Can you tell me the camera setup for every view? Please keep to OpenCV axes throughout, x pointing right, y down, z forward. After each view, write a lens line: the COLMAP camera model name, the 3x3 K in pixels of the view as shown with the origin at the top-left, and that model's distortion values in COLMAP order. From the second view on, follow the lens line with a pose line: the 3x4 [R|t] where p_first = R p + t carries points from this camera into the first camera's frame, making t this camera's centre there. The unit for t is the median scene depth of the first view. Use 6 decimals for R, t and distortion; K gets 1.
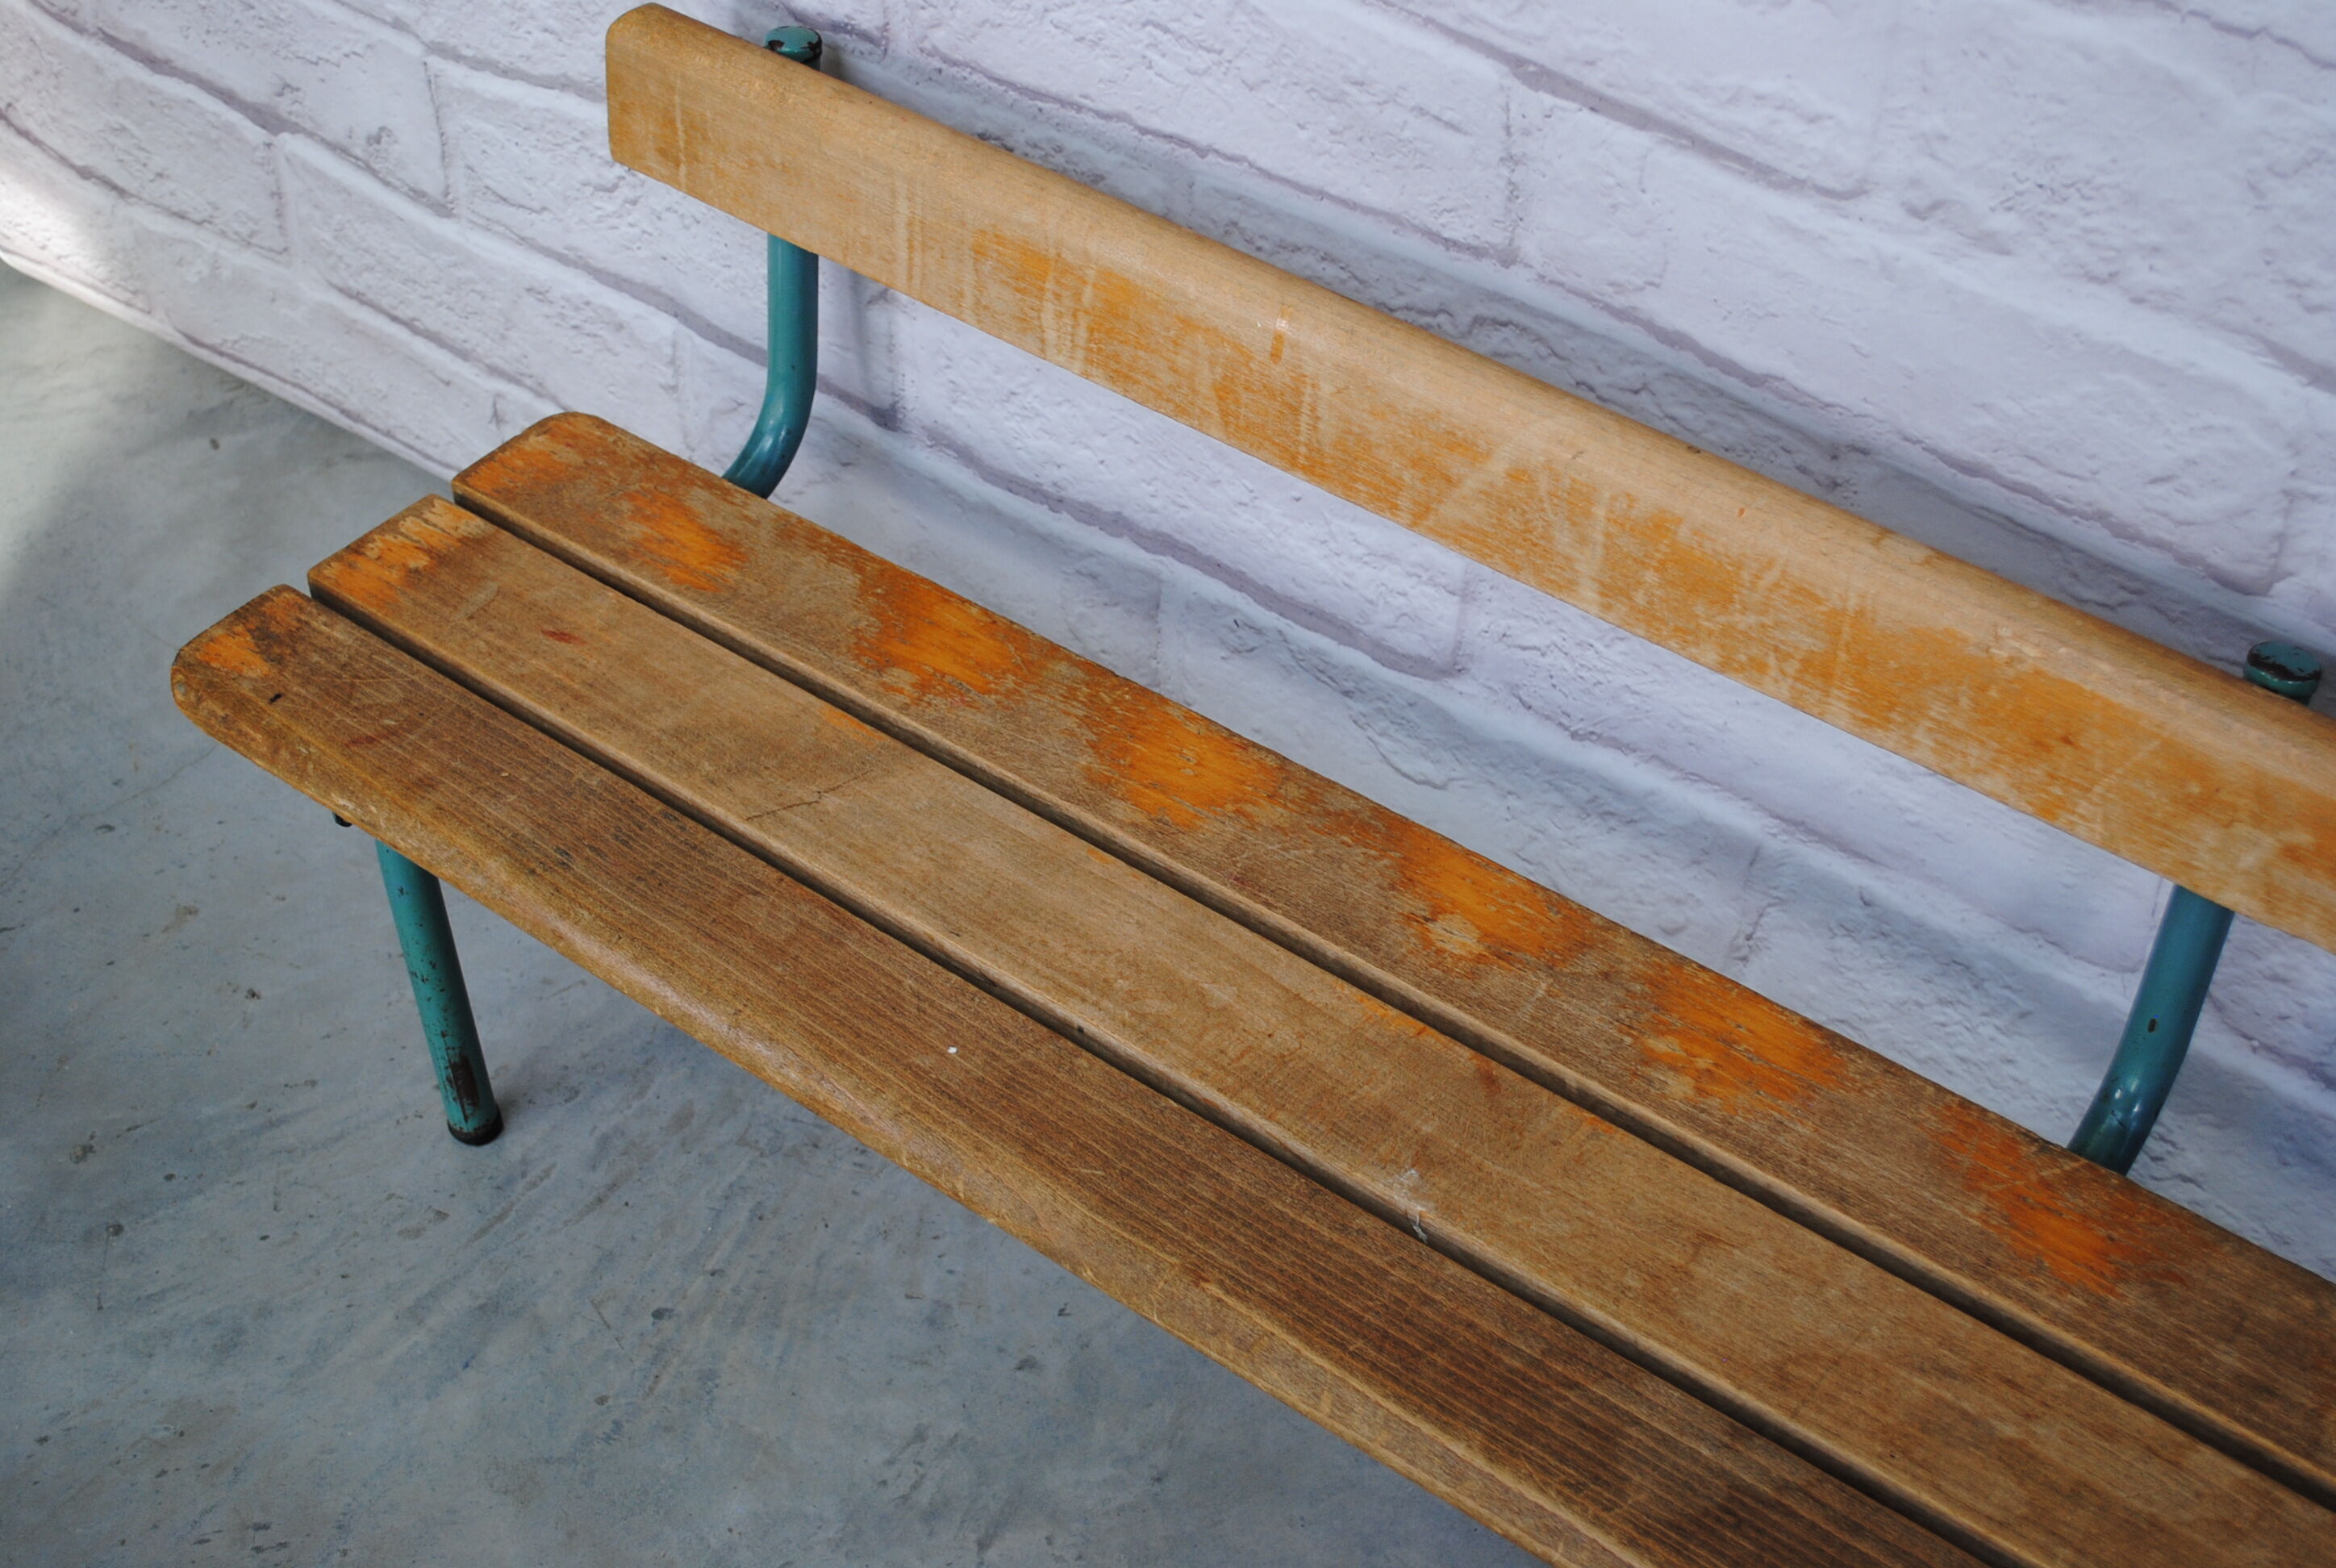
lens RADIAL K [[3175.2, 0, 1183.9], [0, 3175.2, 747.7], [0, 0, 1]] dist [-0.040462, 0.058880]
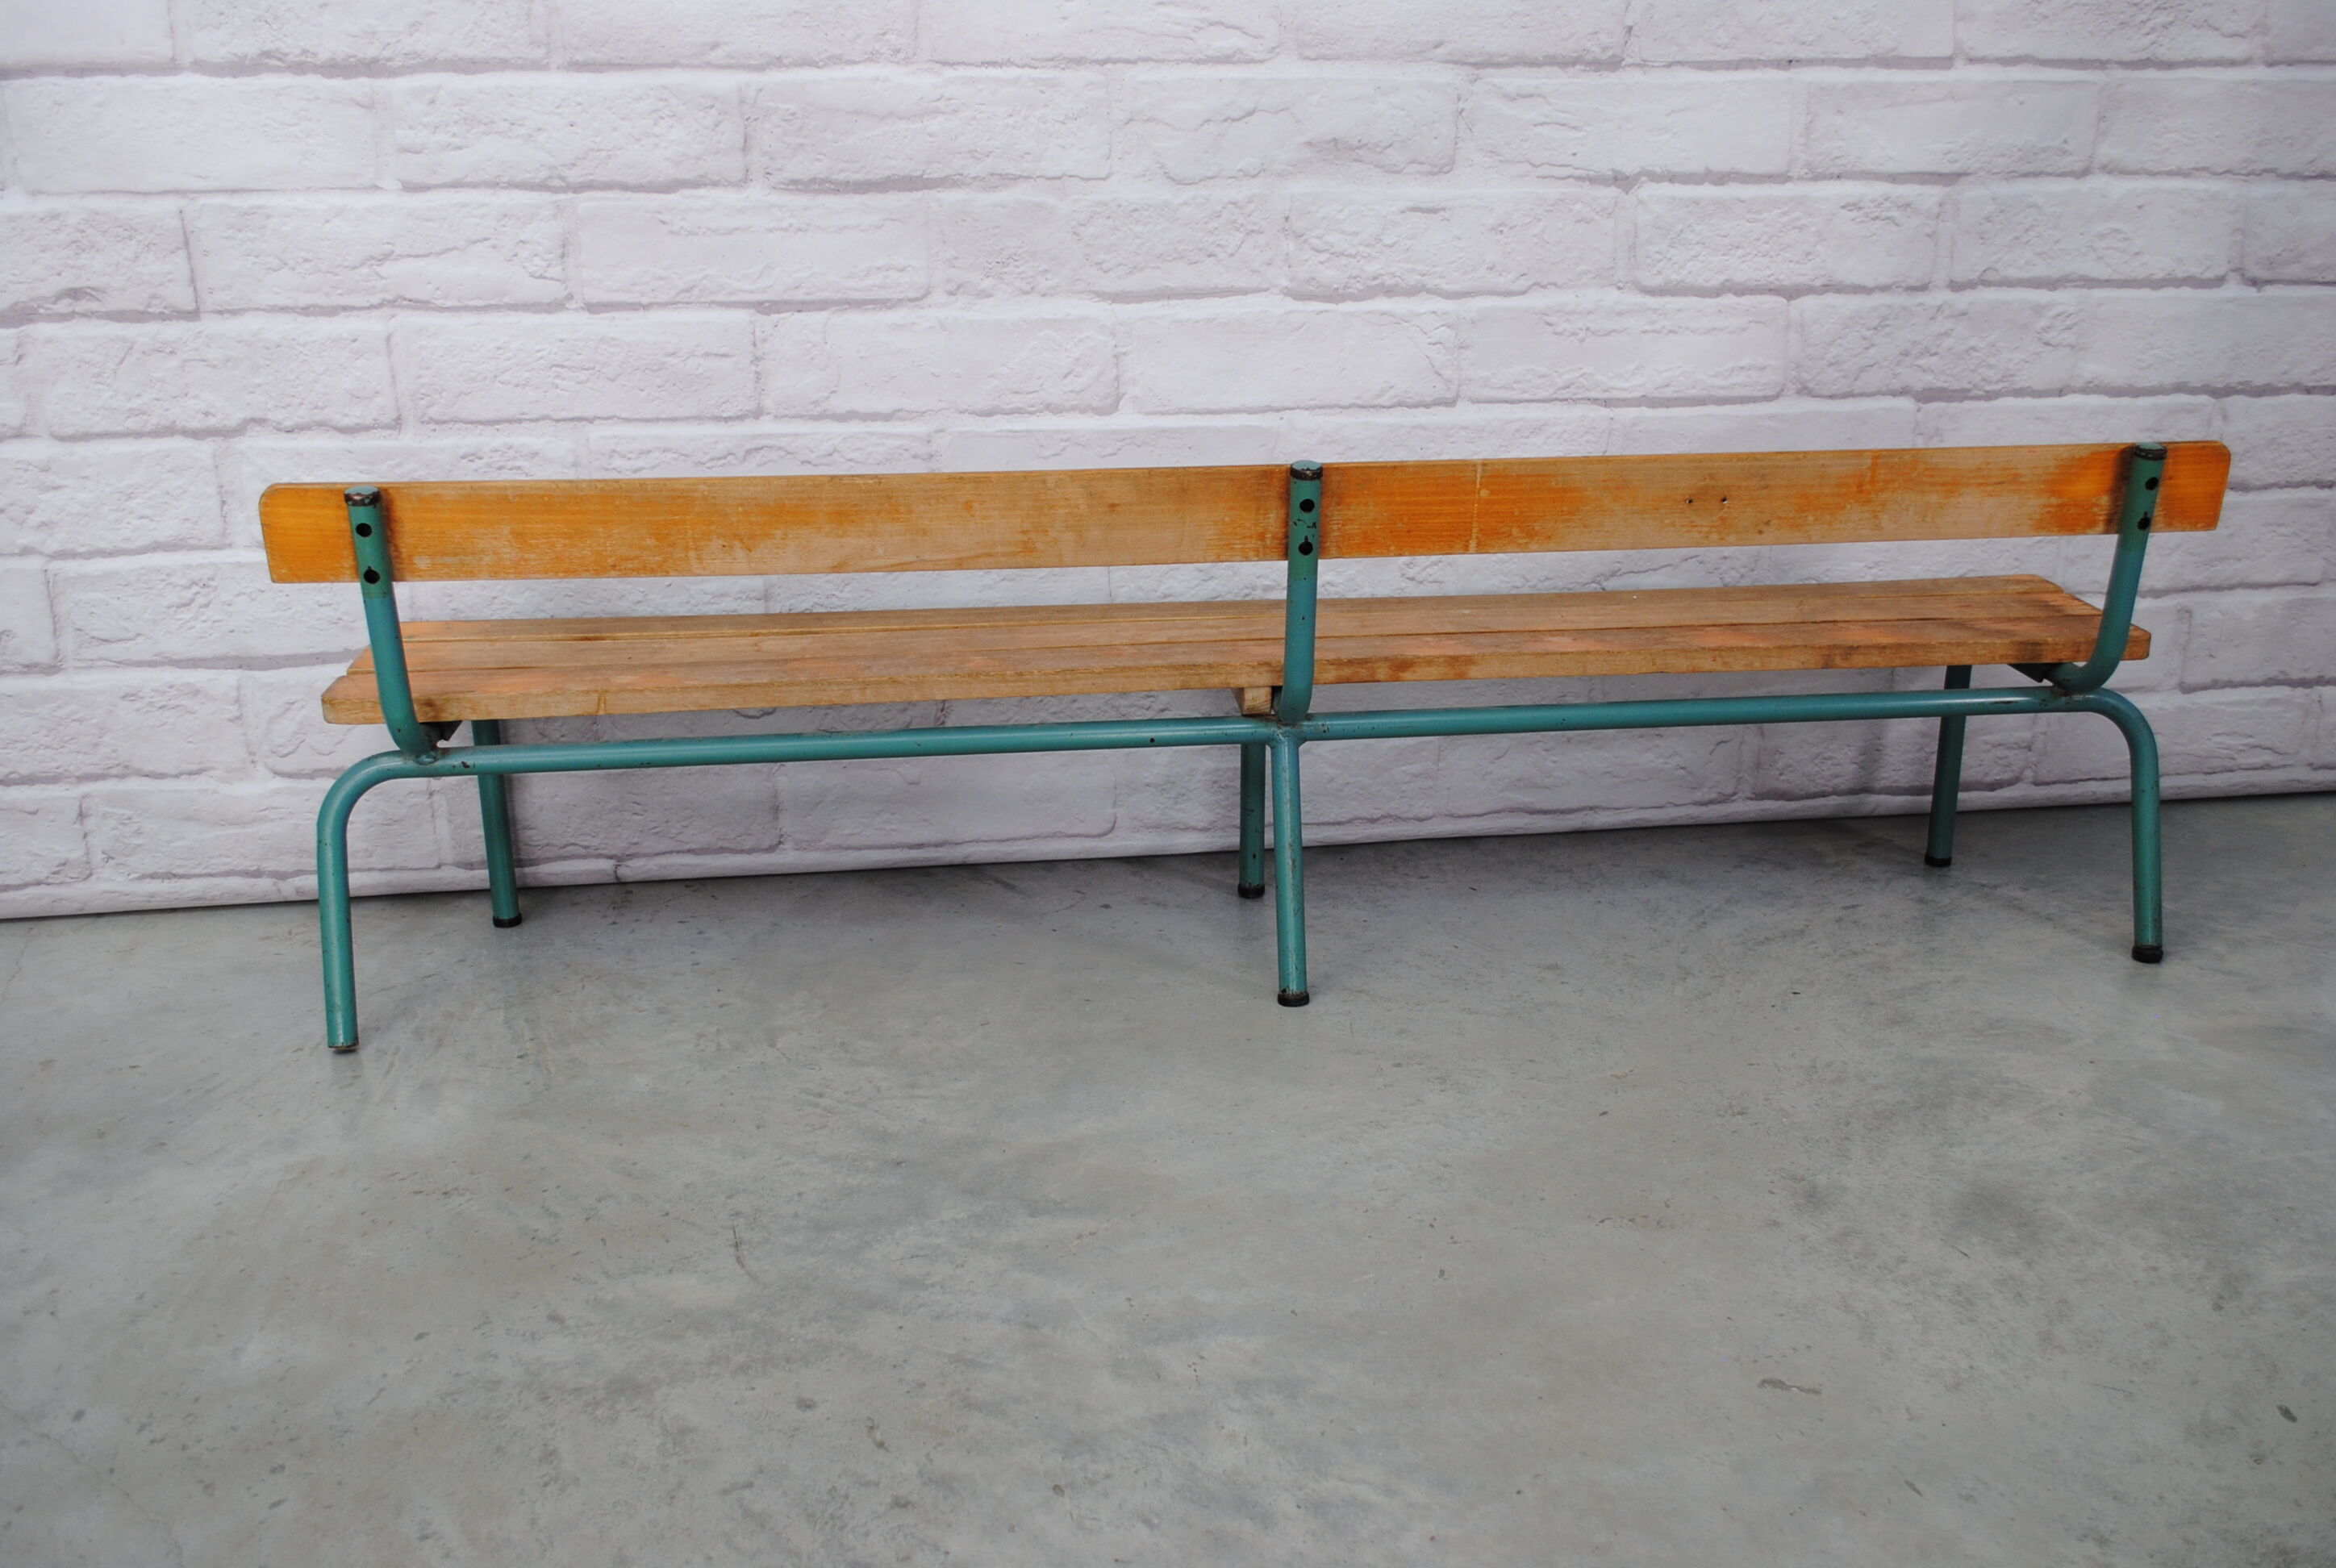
lens RADIAL K [[2102.6, 0, 1189.9], [0, 2102.6, 768.7], [0, 0, 1]] dist [-0.074077, 0.006780]
pose [[0.703946, -0.197298, 0.682300, -0.769857], [0.474649, 0.845310, -0.245273, 0.587306], [-0.528363, 0.496512, 0.688700, -0.066062]]
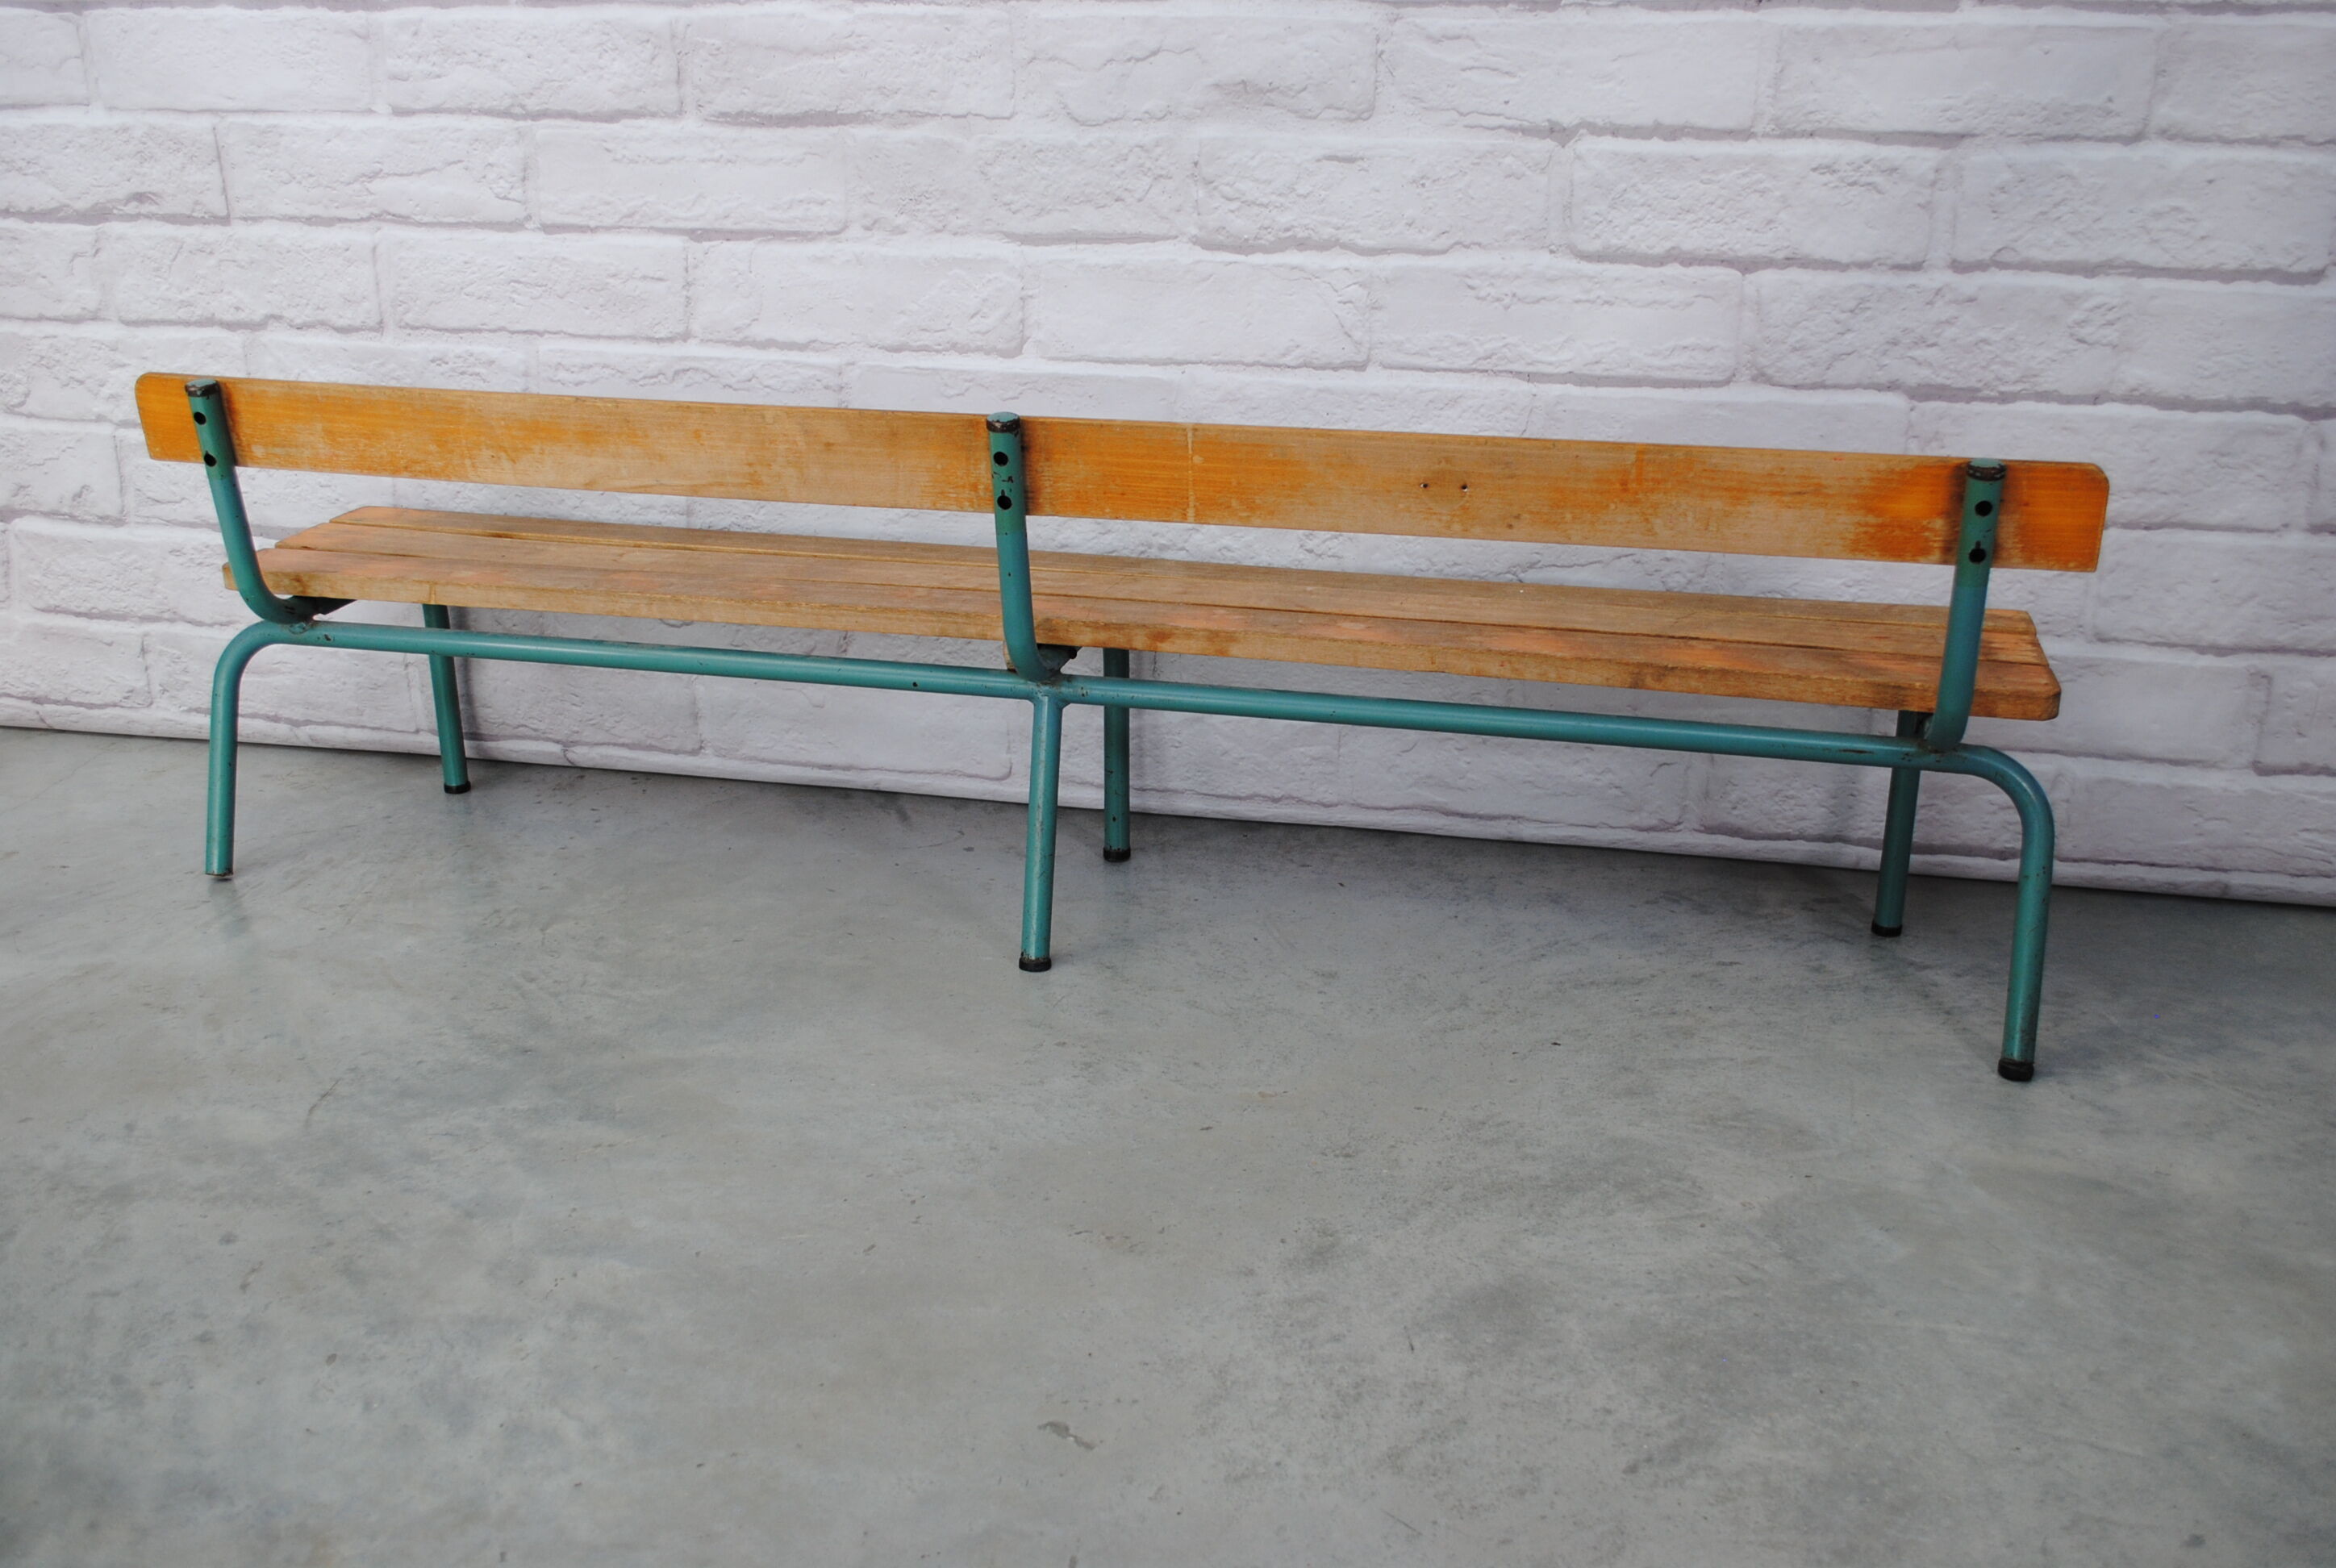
lens RADIAL K [[2120.8, 0, 1171.4], [0, 2120.8, 770.0], [0, 0, 1]] dist [-0.063140, -0.008621]
pose [[0.904623, -0.112521, 0.411091, -0.262055], [0.269647, 0.898049, -0.347561, 0.801609], [-0.330071, 0.425261, 0.842737, -0.315827]]
